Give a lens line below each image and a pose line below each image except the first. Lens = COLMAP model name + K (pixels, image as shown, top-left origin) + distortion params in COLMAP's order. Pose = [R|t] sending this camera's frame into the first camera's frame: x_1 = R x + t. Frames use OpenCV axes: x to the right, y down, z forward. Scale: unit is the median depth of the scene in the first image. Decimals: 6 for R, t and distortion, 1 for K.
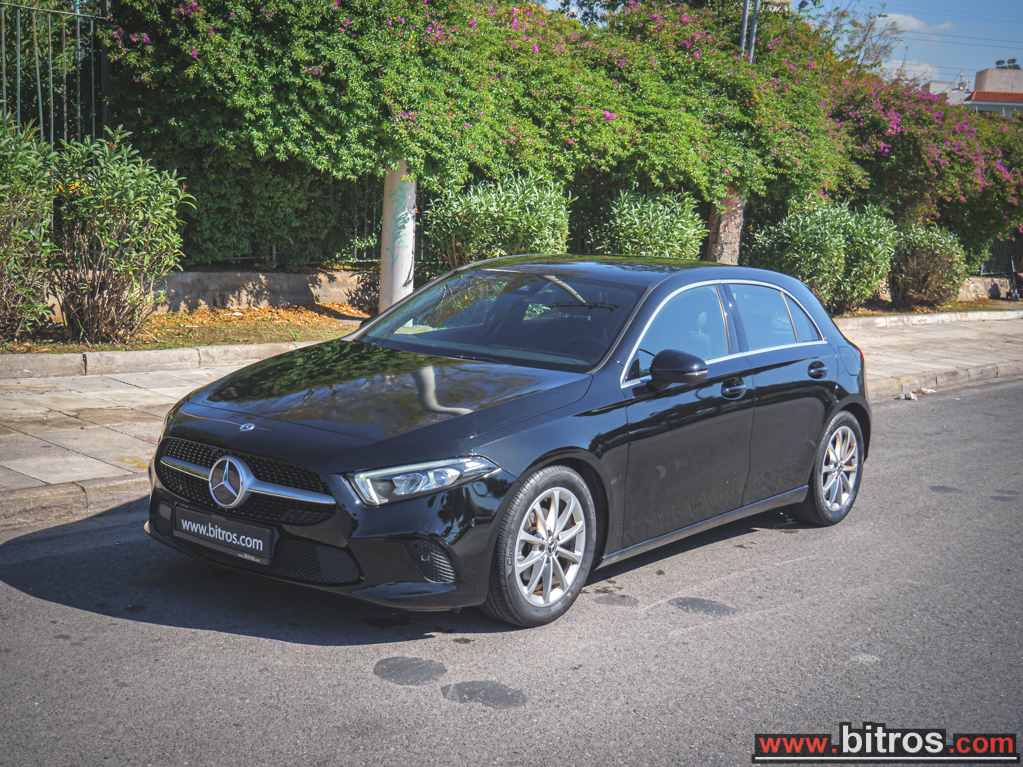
lens RADIAL K [[1340.5, 0, 505.3], [0, 1340.5, 386.0], [0, 0, 1]] dist [0.002738, 0.000000]
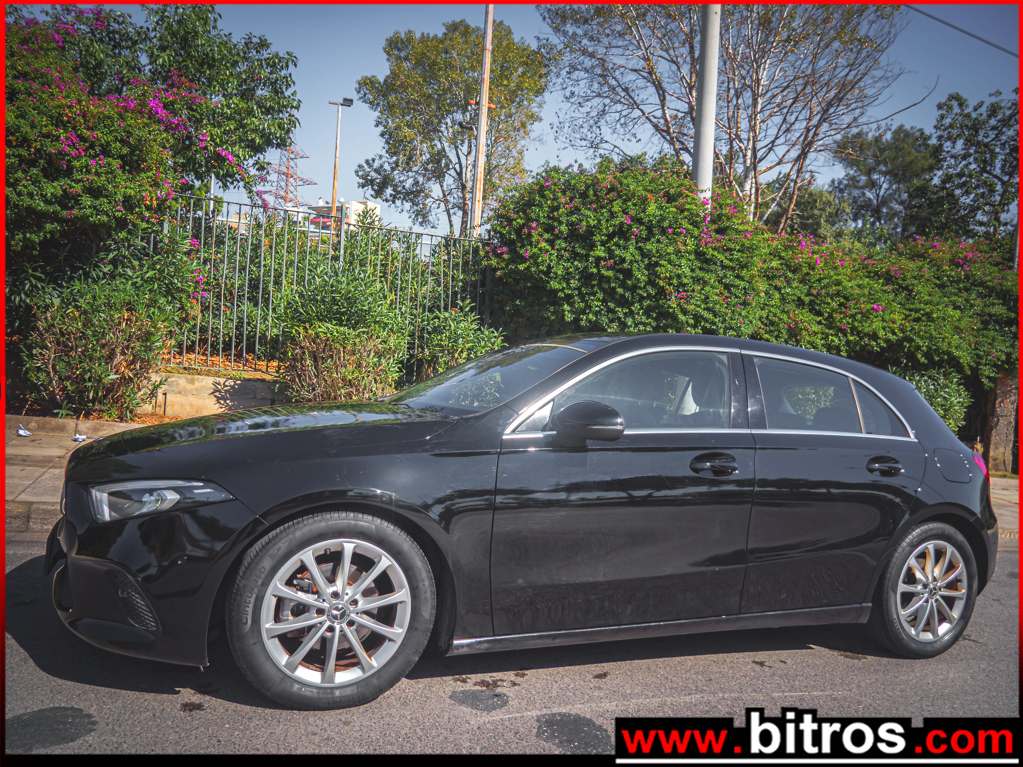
lens RADIAL K [[738.3, 0, 508.6], [0, 738.3, 384.2], [0, 0, 1]] dist [-0.049229, 0.019622]
pose [[0.868959, 0.014732, -0.494664, 0.154216], [-0.100293, 0.984058, -0.146874, 0.017523], [0.484614, 0.177239, 0.856583, 0.292342]]
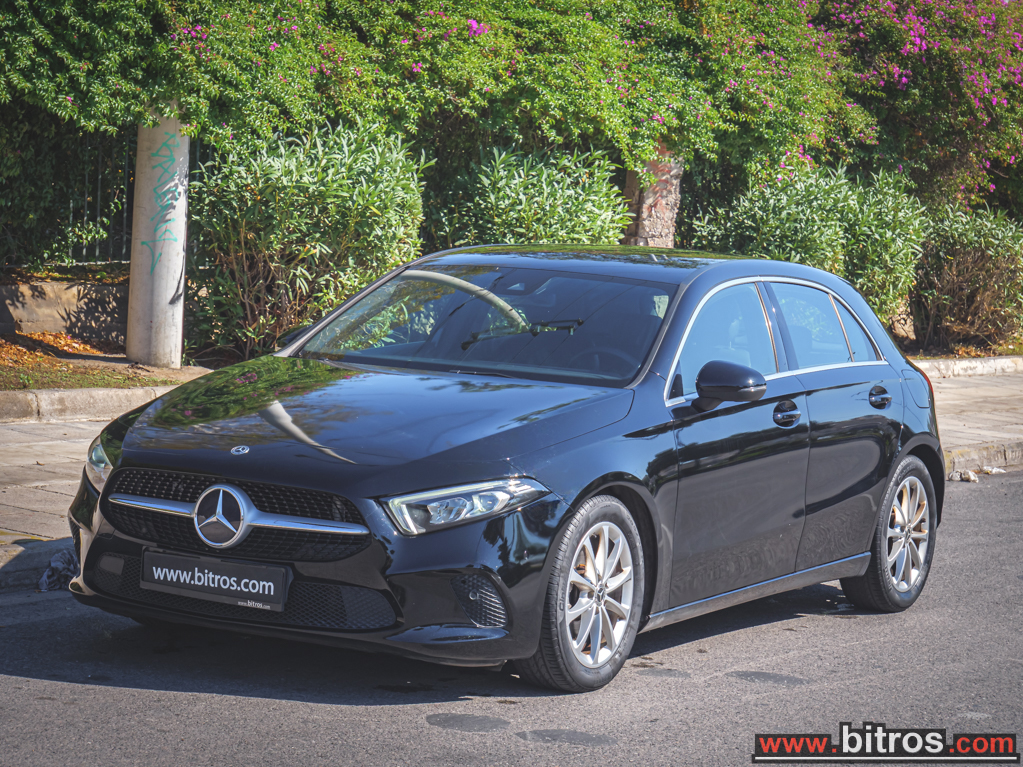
lens RADIAL K [[2757.8, 0, 513.8], [0, 2757.8, 378.5], [0, 0, 1]] dist [0.042031, 0.000000]
pose [[0.989000, -0.007076, 0.147749, -0.120992], [0.015446, 0.998335, -0.055578, 0.036574], [-0.147110, 0.057249, 0.987462, -0.303871]]
